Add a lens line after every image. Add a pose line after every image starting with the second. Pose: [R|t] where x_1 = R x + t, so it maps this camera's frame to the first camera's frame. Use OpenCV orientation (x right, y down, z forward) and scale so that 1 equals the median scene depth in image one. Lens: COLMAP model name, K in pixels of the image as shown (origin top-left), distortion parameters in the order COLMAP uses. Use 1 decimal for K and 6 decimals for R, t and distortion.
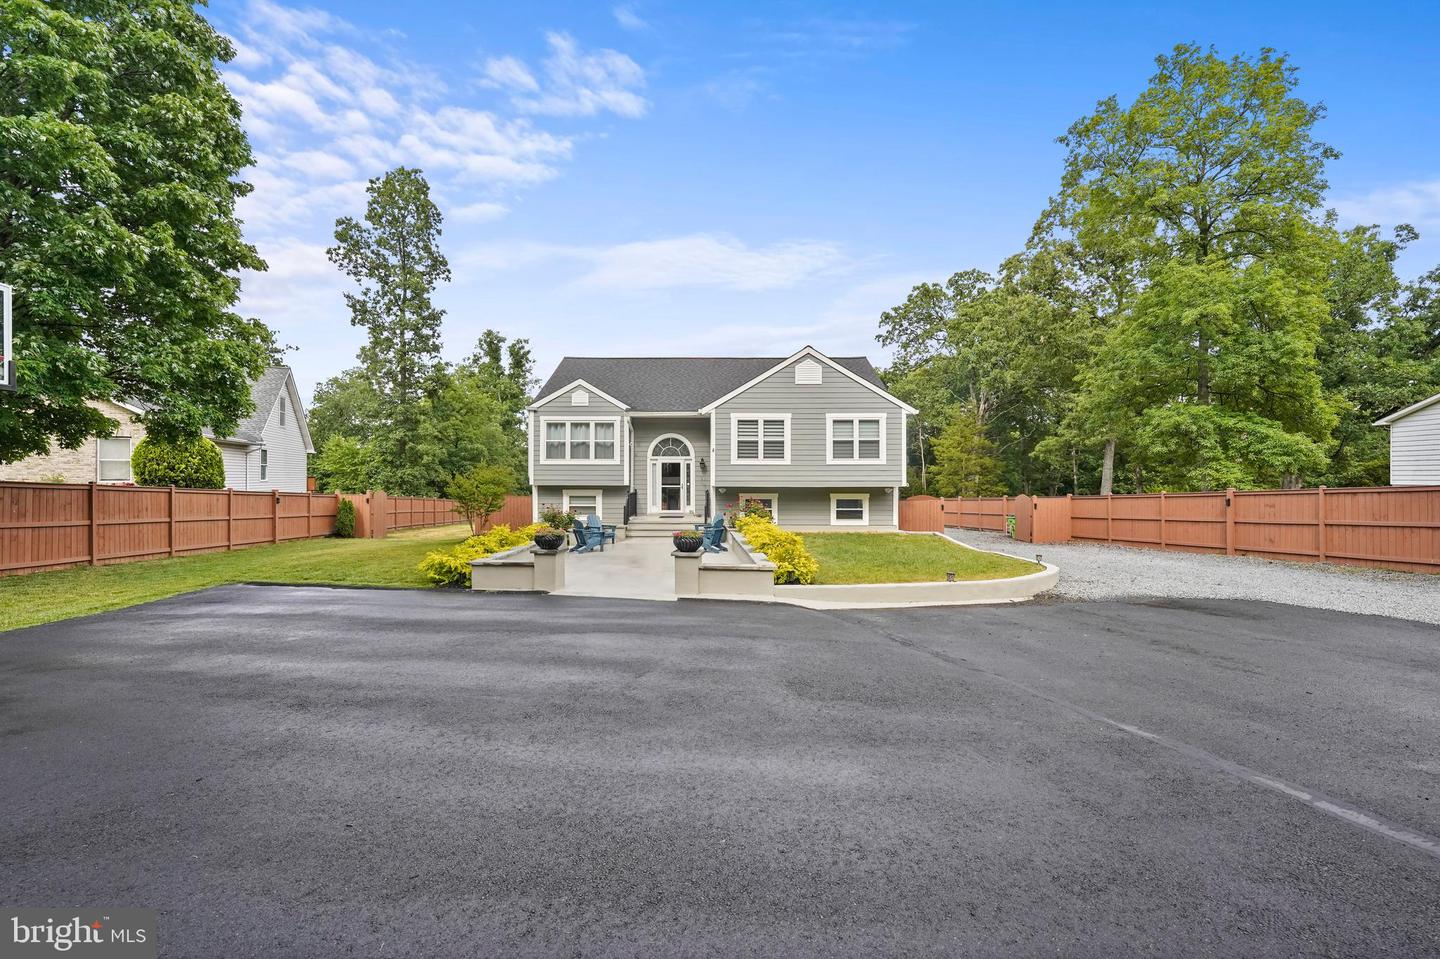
lens RADIAL K [[586.5, 0, 724.4], [0, 586.5, 471.3], [0, 0, 1]] dist [0.001529, -0.001701]
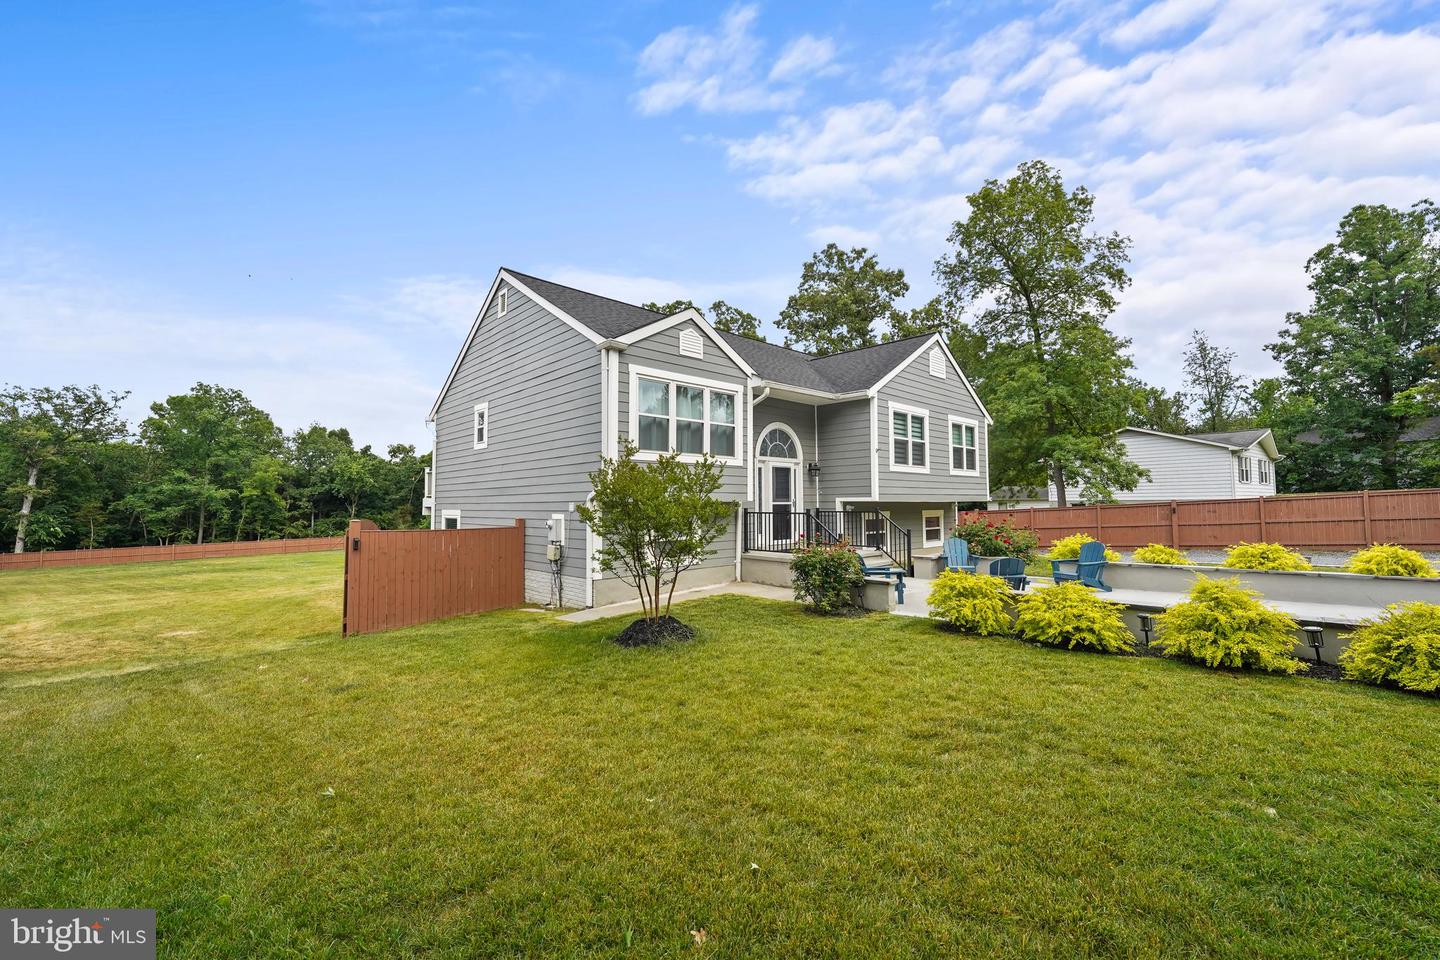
lens RADIAL K [[586.5, 0, 719.3], [0, 586.5, 477.3], [0, 0, 1]] dist [0.001529, -0.001701]
pose [[0.719685, 0.028271, 0.693725, -0.615023], [0.003782, 0.998996, -0.044636, 0.026261], [-0.694291, 0.034747, 0.718855, 0.595223]]
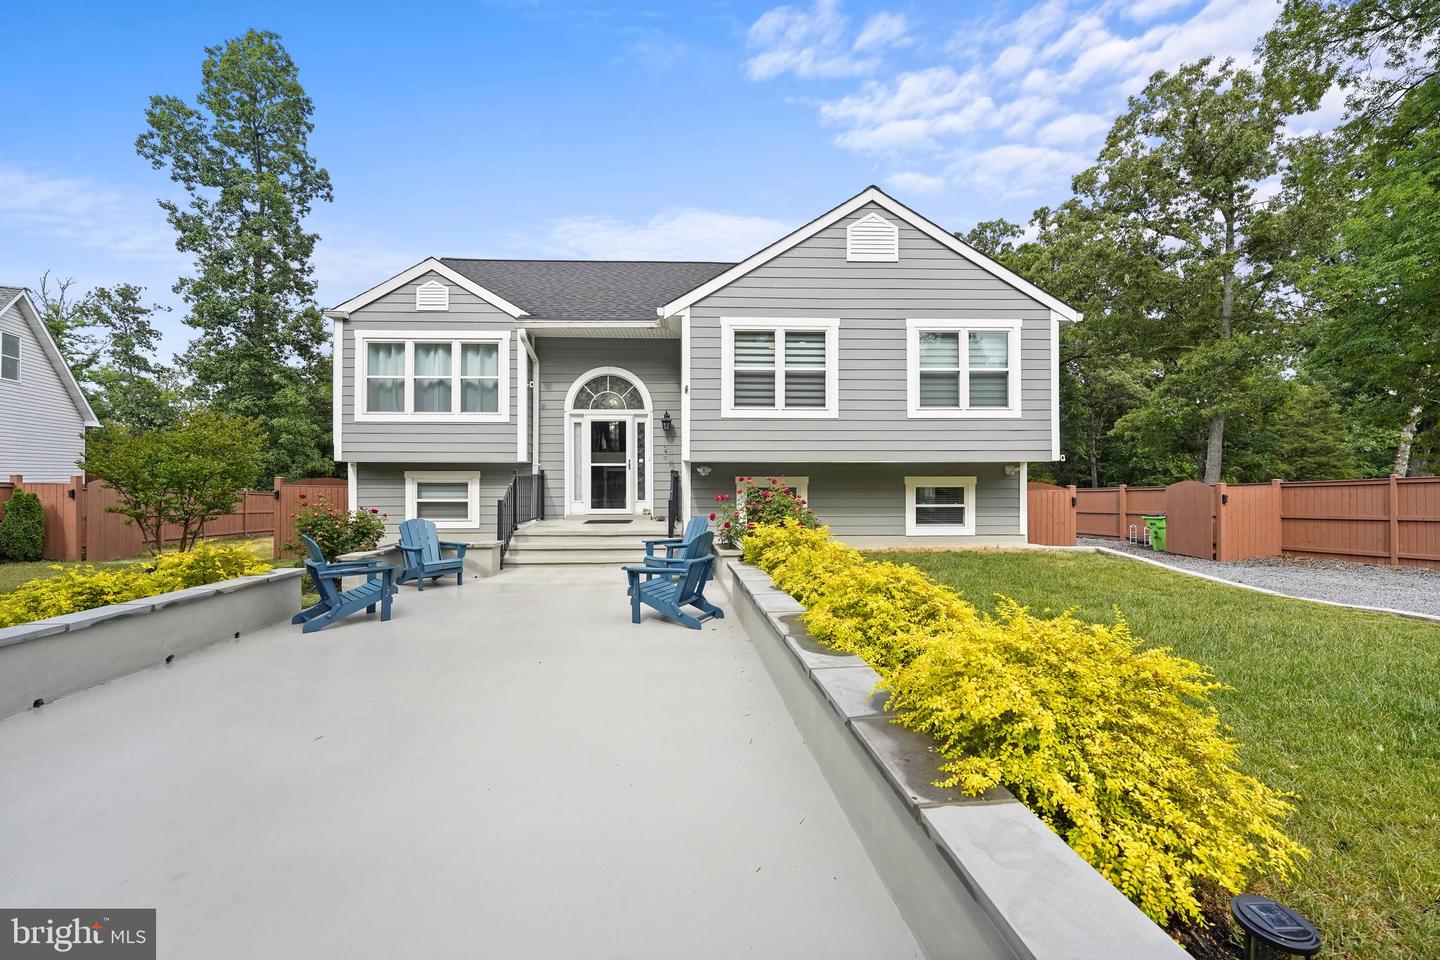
lens RADIAL K [[586.5, 0, 726.3], [0, 586.5, 467.4], [0, 0, 1]] dist [0.001529, -0.001701]
pose [[0.999035, -0.001397, 0.043892, -0.006644], [0.001545, 0.999993, -0.003332, 0.030973], [-0.043887, 0.003397, 0.999031, 0.470042]]
